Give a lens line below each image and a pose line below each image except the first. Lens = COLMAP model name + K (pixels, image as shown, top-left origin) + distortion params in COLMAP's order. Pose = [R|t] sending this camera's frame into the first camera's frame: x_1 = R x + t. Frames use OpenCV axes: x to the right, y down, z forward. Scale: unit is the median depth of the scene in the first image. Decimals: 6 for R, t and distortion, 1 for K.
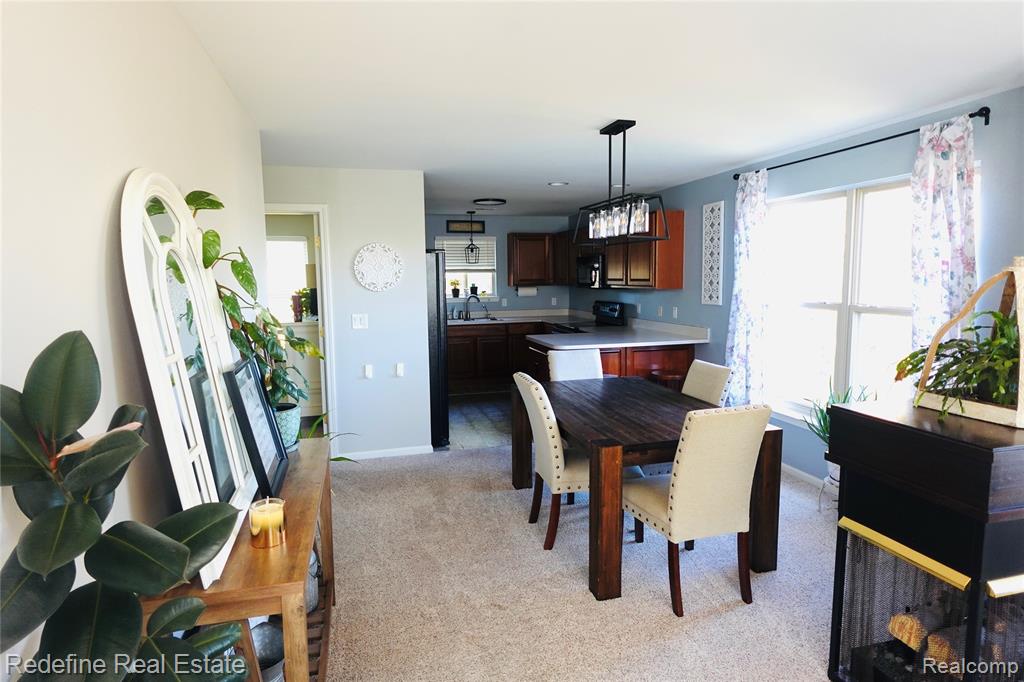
lens RADIAL K [[577.4, 0, 512.0], [0, 577.4, 341.0], [0, 0, 1]] dist [-0.001967, 0.001493]
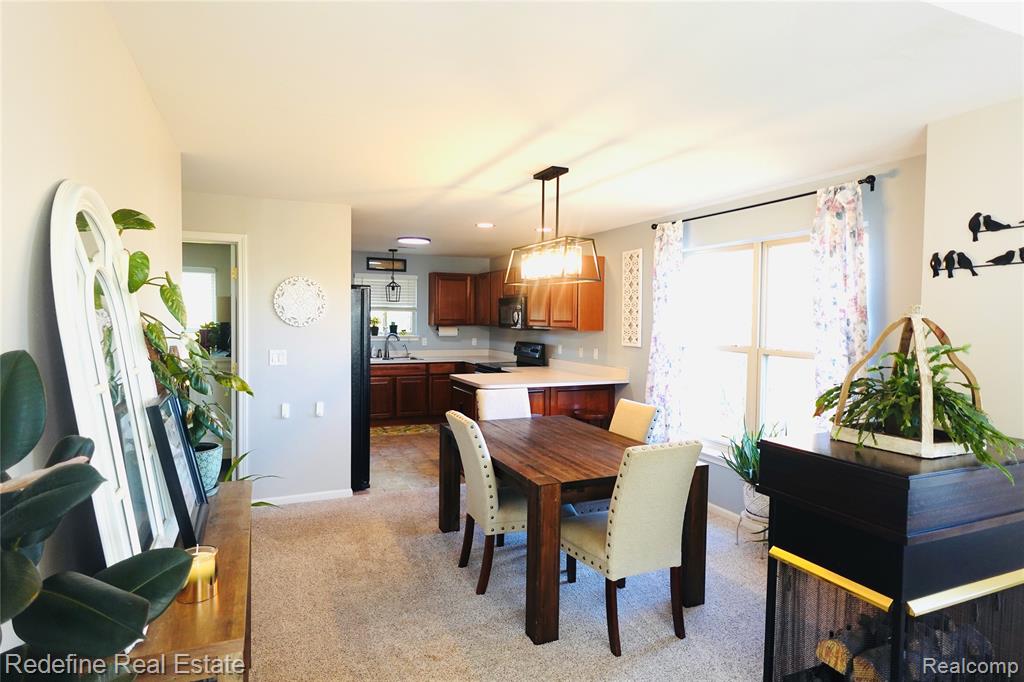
lens RADIAL K [[577.4, 0, 512.0], [0, 577.4, 341.0], [0, 0, 1]] dist [-0.001967, 0.001493]
pose [[0.988382, 0.018243, 0.150892, -0.042084], [-0.007352, 0.997347, -0.072422, 0.007442], [-0.151813, 0.070472, 0.985894, 0.006962]]
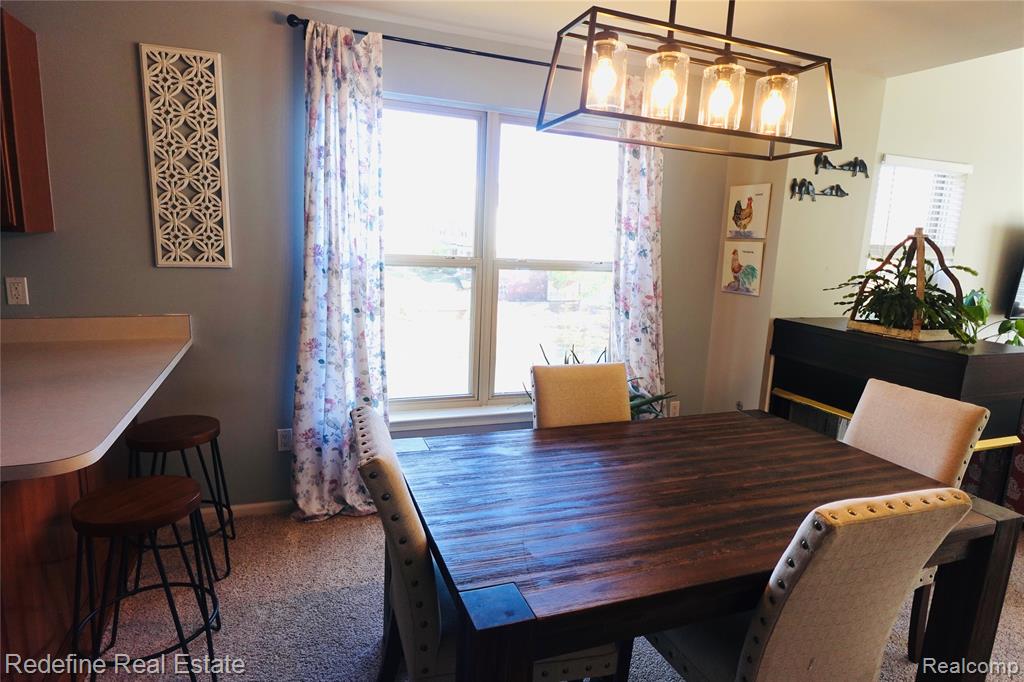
lens RADIAL K [[577.4, 0, 512.0], [0, 577.4, 341.0], [0, 0, 1]] dist [-0.001967, 0.001493]
pose [[-0.110813, -0.175645, 0.978197, -0.303856], [0.069253, 0.980502, 0.183904, -0.125635], [-0.991425, 0.088122, -0.096488, 1.351866]]
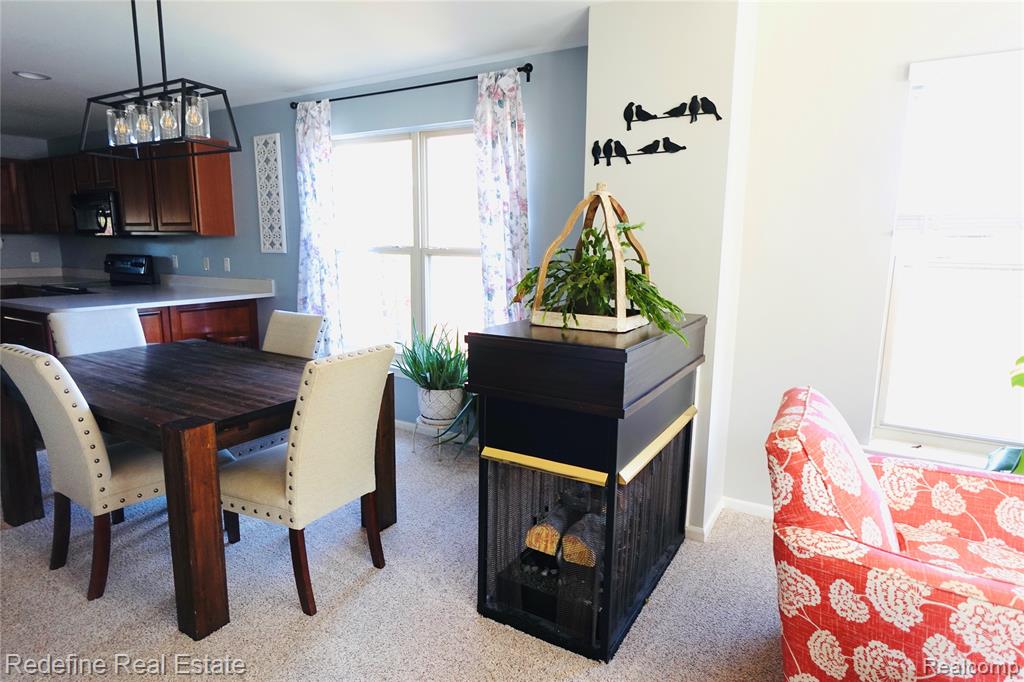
lens RADIAL K [[577.4, 0, 512.0], [0, 577.4, 341.0], [0, 0, 1]] dist [-0.001967, 0.001493]
pose [[0.715918, -0.095988, 0.691555, -0.028837], [0.057272, 0.995240, 0.078850, 0.038054], [-0.695832, -0.016843, 0.718007, 0.191471]]
